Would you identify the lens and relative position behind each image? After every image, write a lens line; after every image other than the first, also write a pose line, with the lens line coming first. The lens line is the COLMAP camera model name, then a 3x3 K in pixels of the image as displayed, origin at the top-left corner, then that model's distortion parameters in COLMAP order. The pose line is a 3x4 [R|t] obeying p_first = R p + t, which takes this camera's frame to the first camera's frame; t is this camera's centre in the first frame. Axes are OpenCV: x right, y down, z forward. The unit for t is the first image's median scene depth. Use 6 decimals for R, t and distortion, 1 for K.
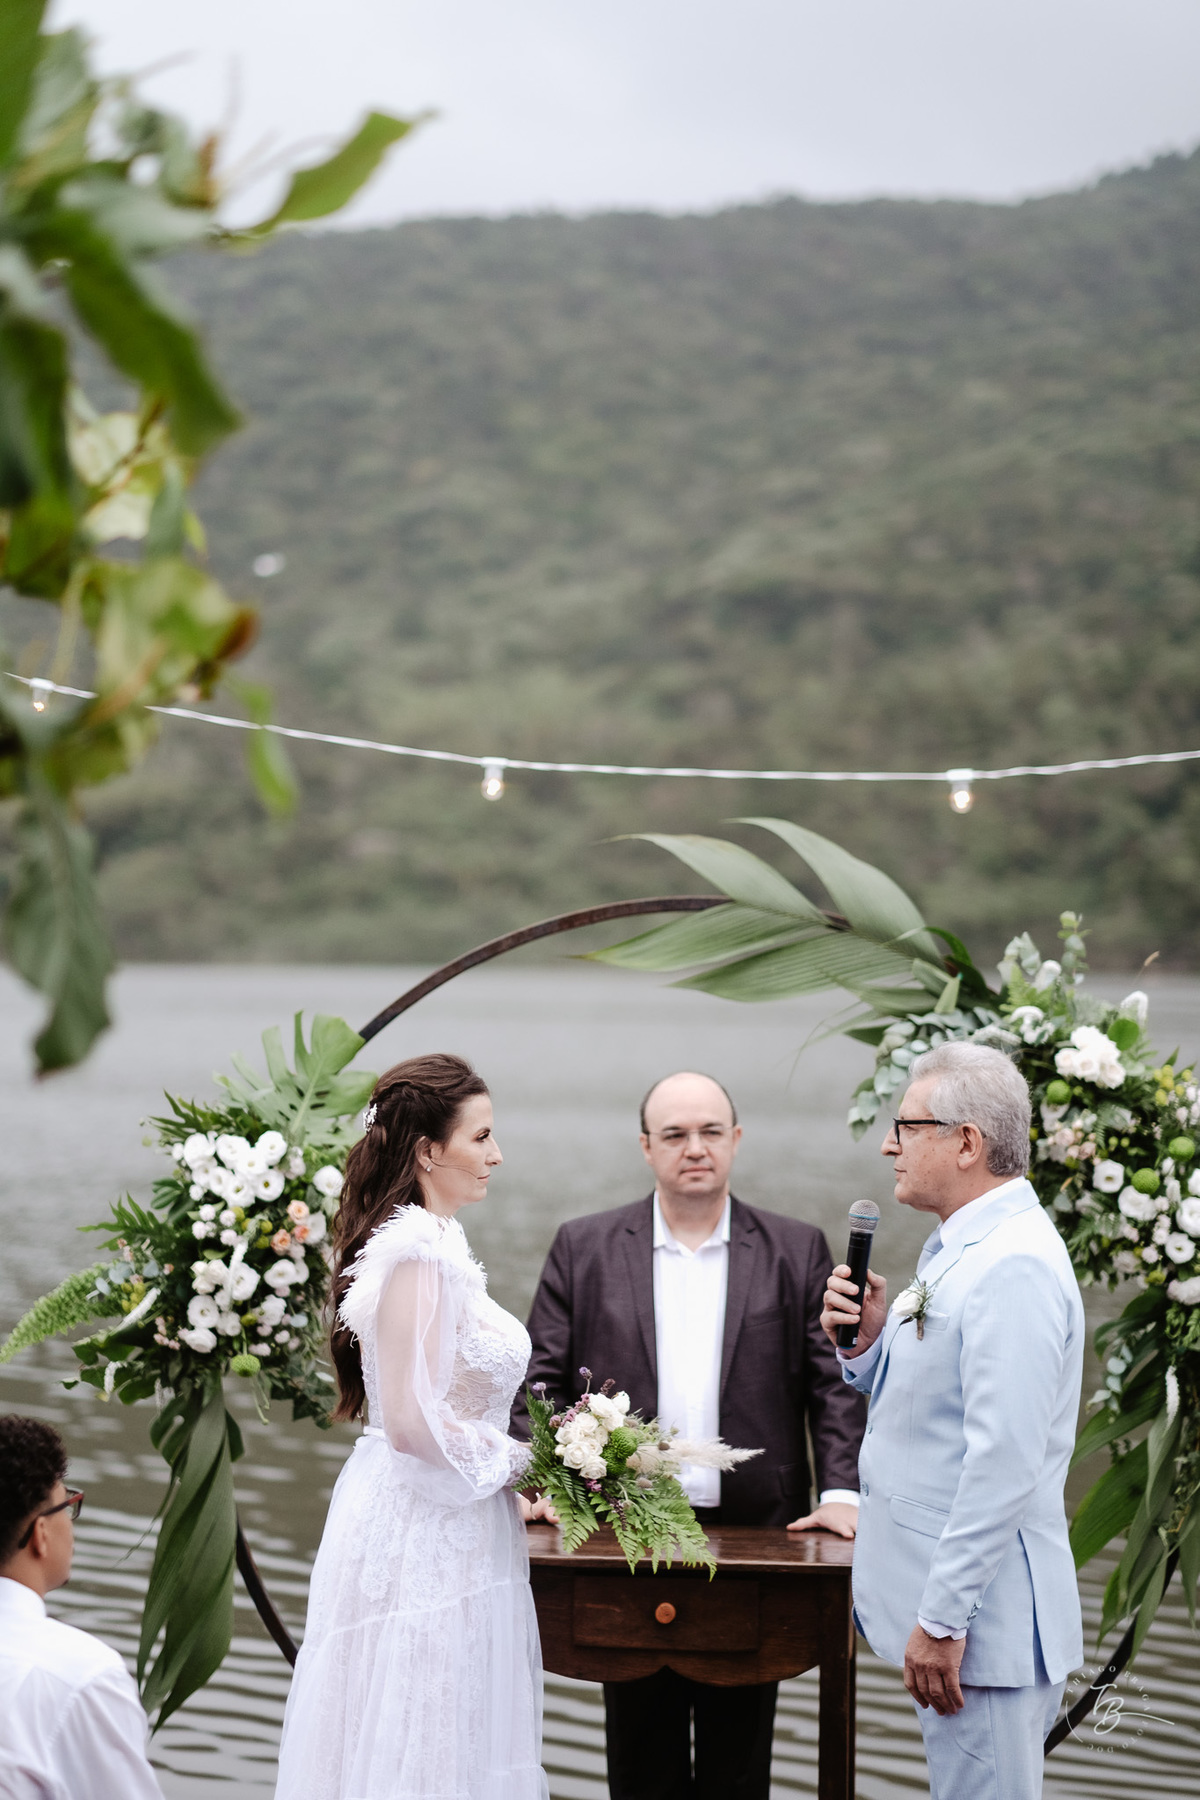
lens RADIAL K [[4475.2, 0, 595.2], [0, 4475.2, 964.5], [0, 0, 1]] dist [0.116894, 0.514658]
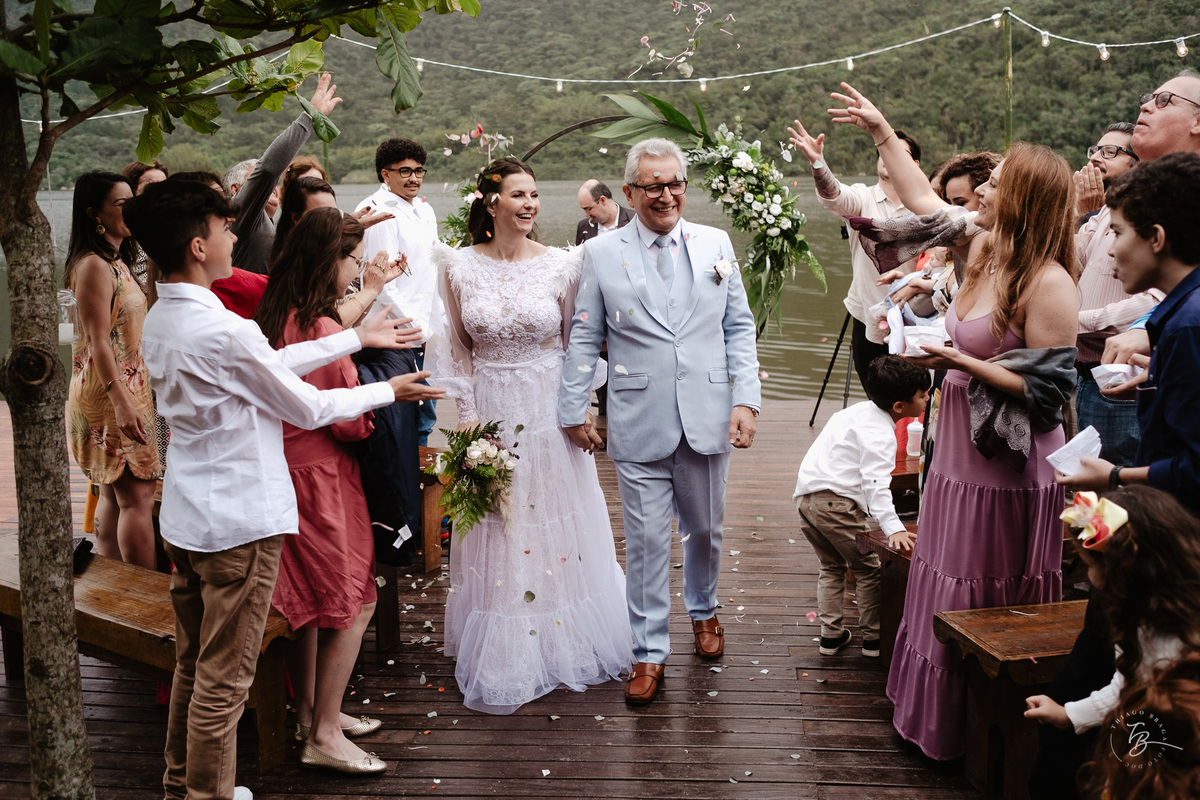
lens RADIAL K [[1219.7, 0, 600.0], [0, 1219.7, 400.0], [0, 0, 1]] dist [-0.020568, -0.005328]
pose [[0.999623, -0.025605, -0.009895, 0.010534], [0.026891, 0.985807, 0.165713, 0.042219], [0.005512, -0.165916, 0.986124, 0.094034]]
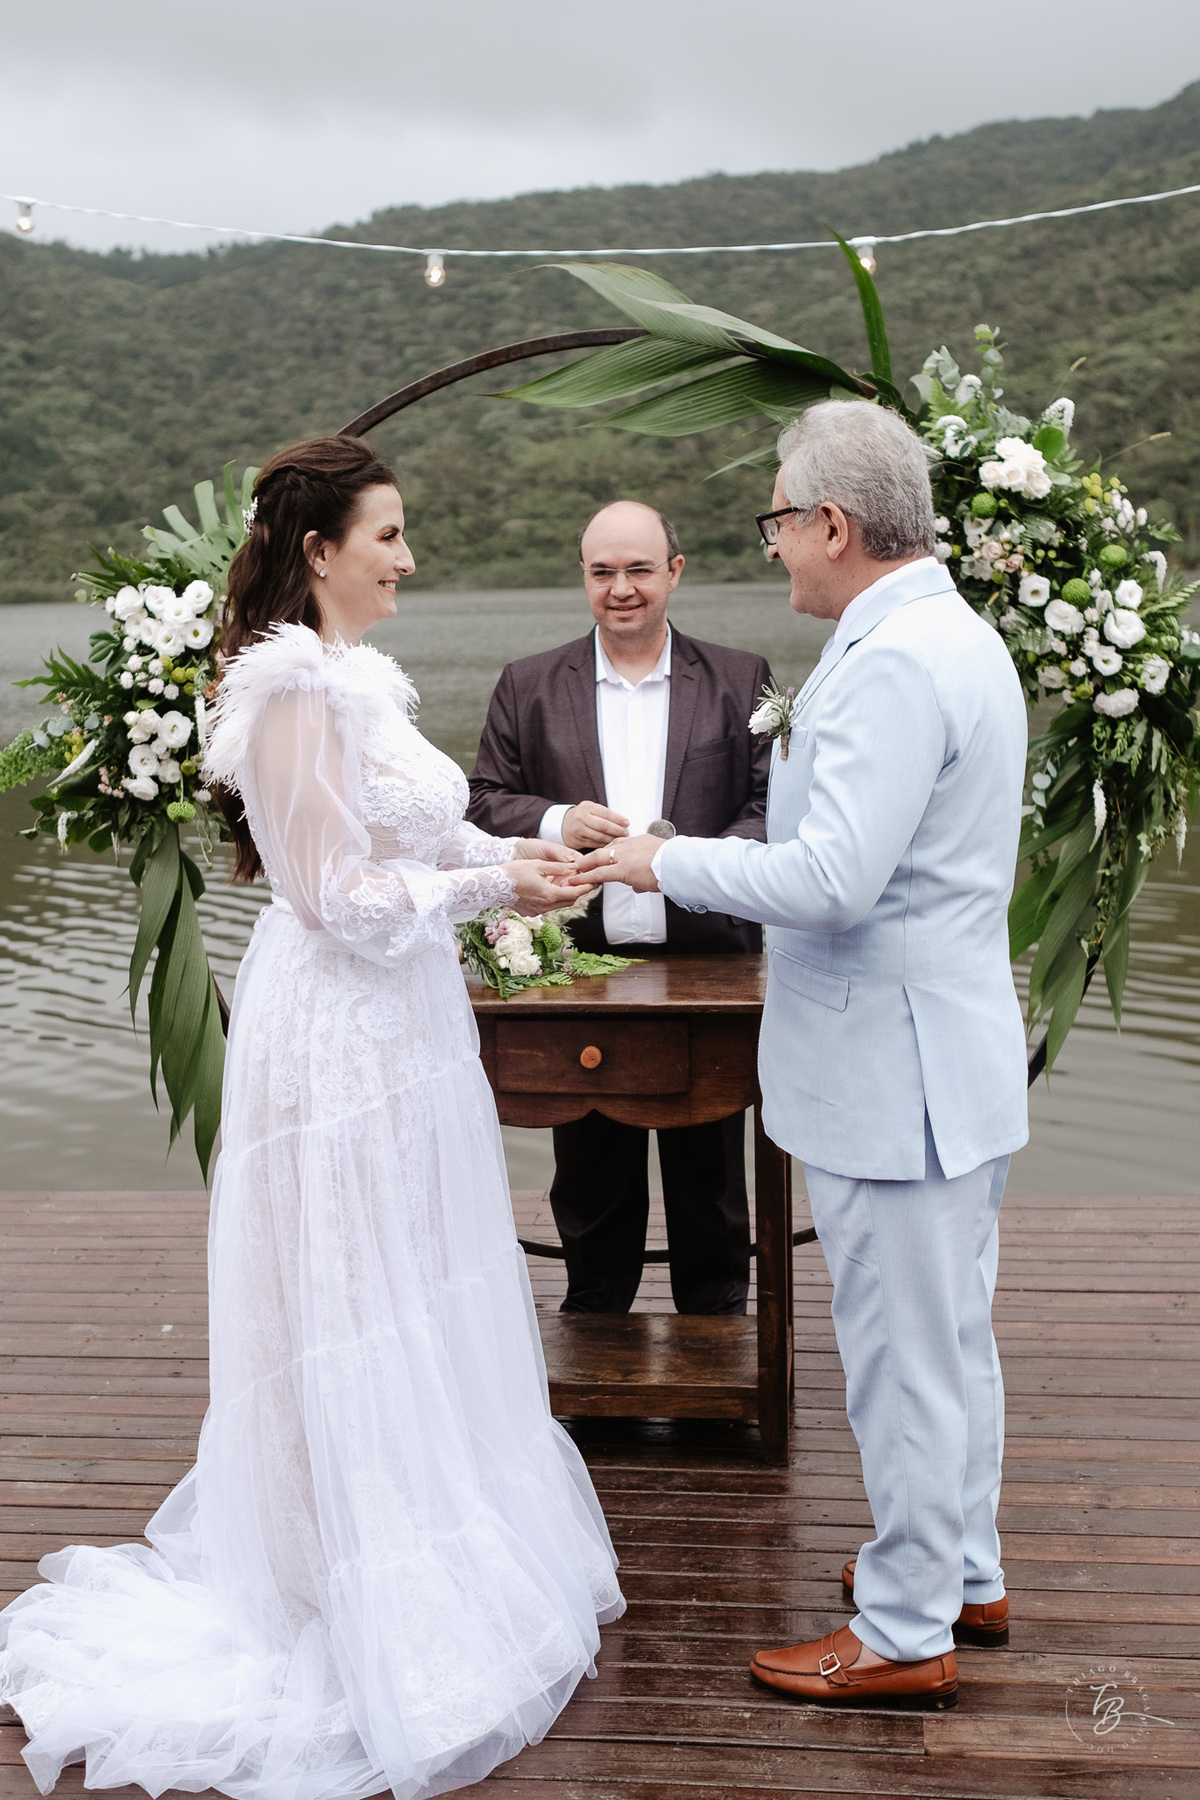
lens RADIAL K [[1829.5, 0, 600.0], [0, 1829.5, 900.0], [0, 0, 1]] dist [-0.020568, -0.005328]
pose [[0.998824, -0.033561, -0.034980, 0.030545], [0.038484, 0.987754, 0.151196, 0.049890], [0.029477, -0.152364, 0.987885, 0.586803]]
